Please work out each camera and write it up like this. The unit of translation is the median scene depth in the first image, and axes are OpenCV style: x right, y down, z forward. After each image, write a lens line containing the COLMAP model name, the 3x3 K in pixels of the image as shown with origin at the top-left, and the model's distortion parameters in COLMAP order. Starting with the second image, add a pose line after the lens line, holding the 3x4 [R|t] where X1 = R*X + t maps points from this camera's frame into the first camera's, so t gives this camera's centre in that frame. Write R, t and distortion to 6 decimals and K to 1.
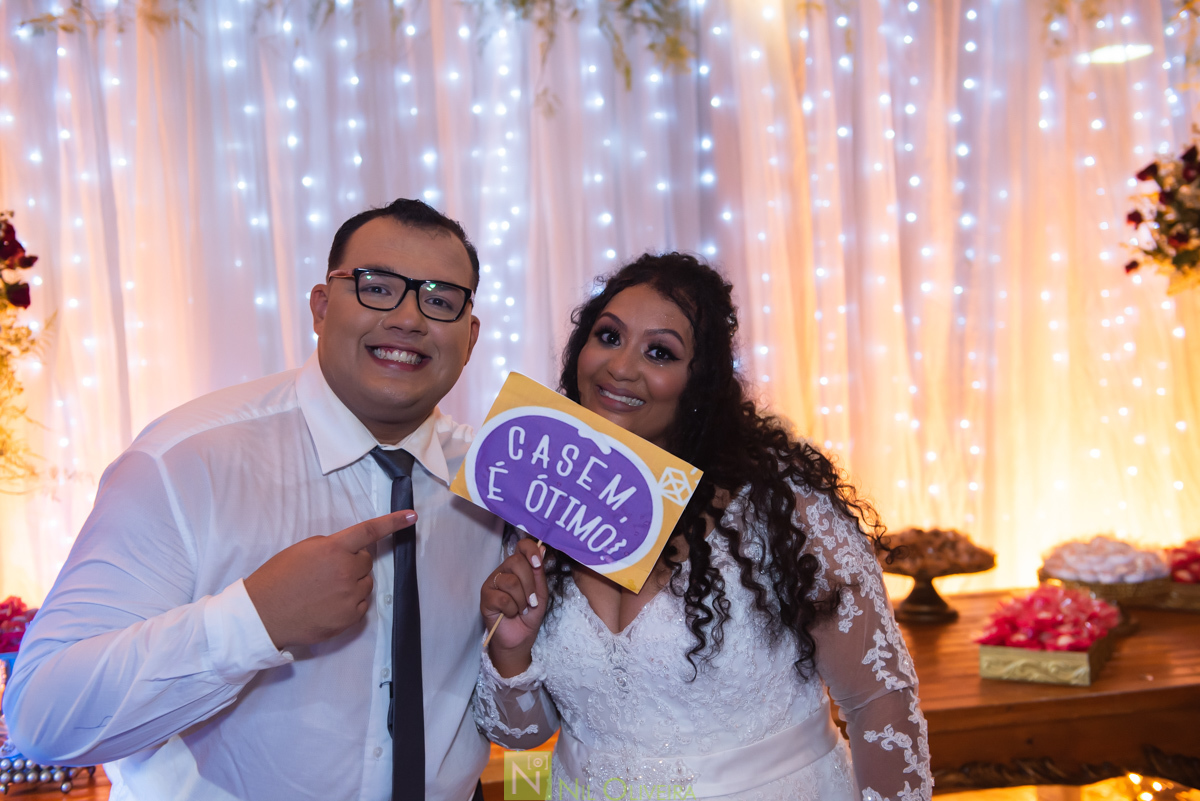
lens RADIAL K [[1508.7, 0, 618.9], [0, 1508.7, 394.4], [0, 0, 1]] dist [0.028199, 0.000000]
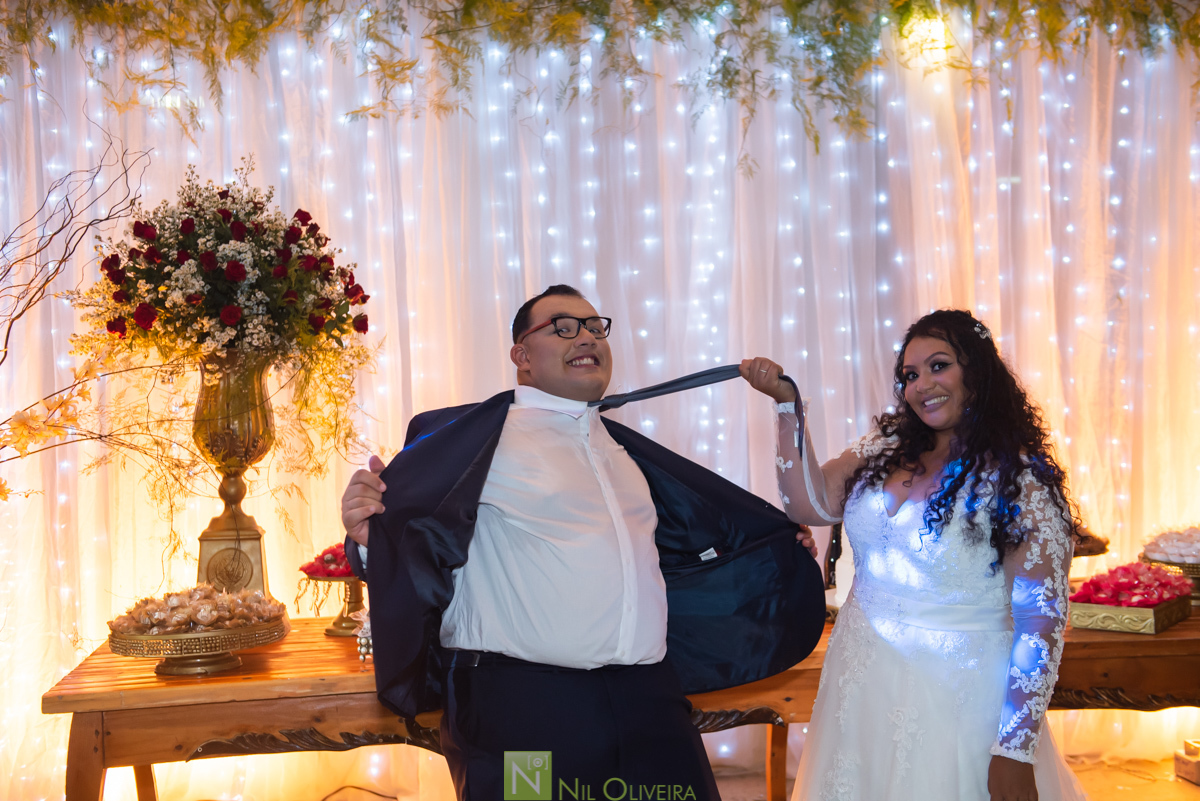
lens RADIAL K [[1628.5, 0, 569.5], [0, 1628.5, 387.5], [0, 0, 1]] dist [0.013459, 0.000000]
pose [[0.986264, 0.017244, -0.164275, 0.028660], [-0.020802, 0.999584, -0.019964, 0.013369], [0.163863, 0.023107, 0.986213, -0.304253]]
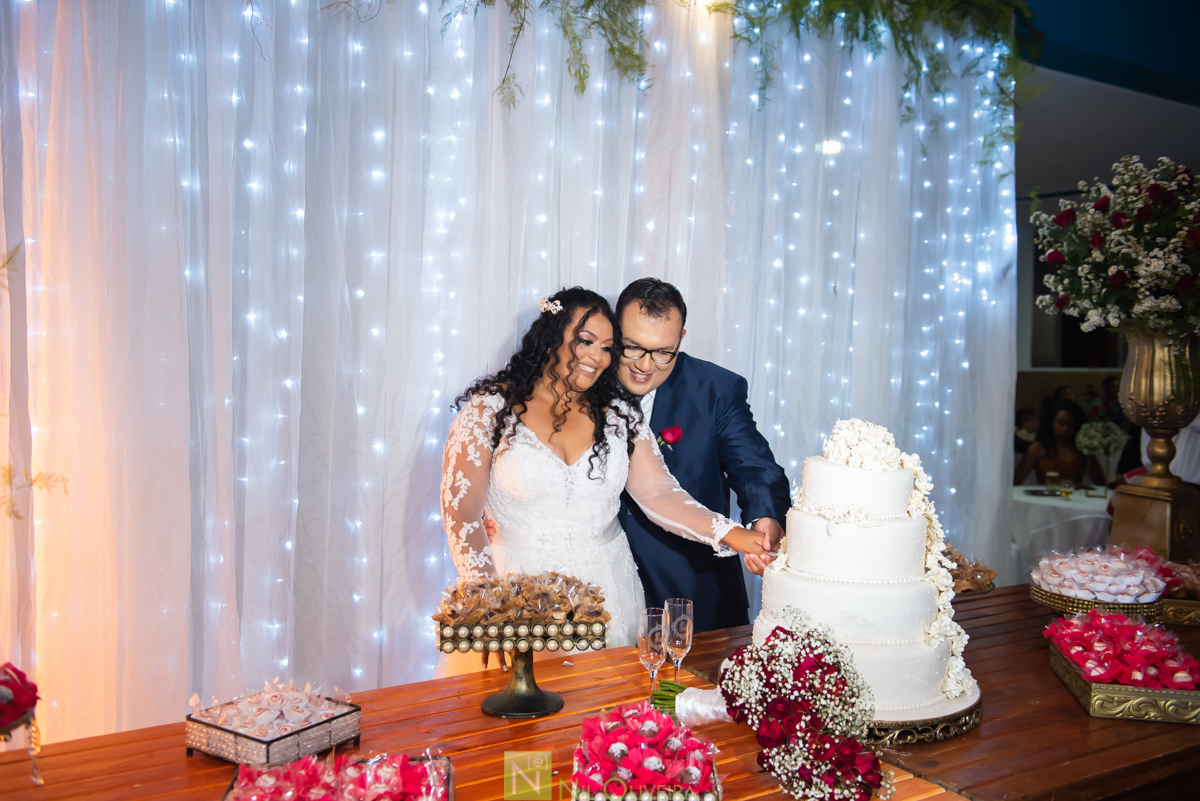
lens RADIAL K [[1091.8, 0, 636.5], [0, 1091.8, 411.2], [0, 0, 1]] dist [-0.046398, 0.000000]
pose [[0.948693, 0.041812, 0.313422, -0.176687], [-0.047180, 0.998841, 0.009559, 0.000451], [-0.312659, -0.023856, 0.949566, 0.304376]]
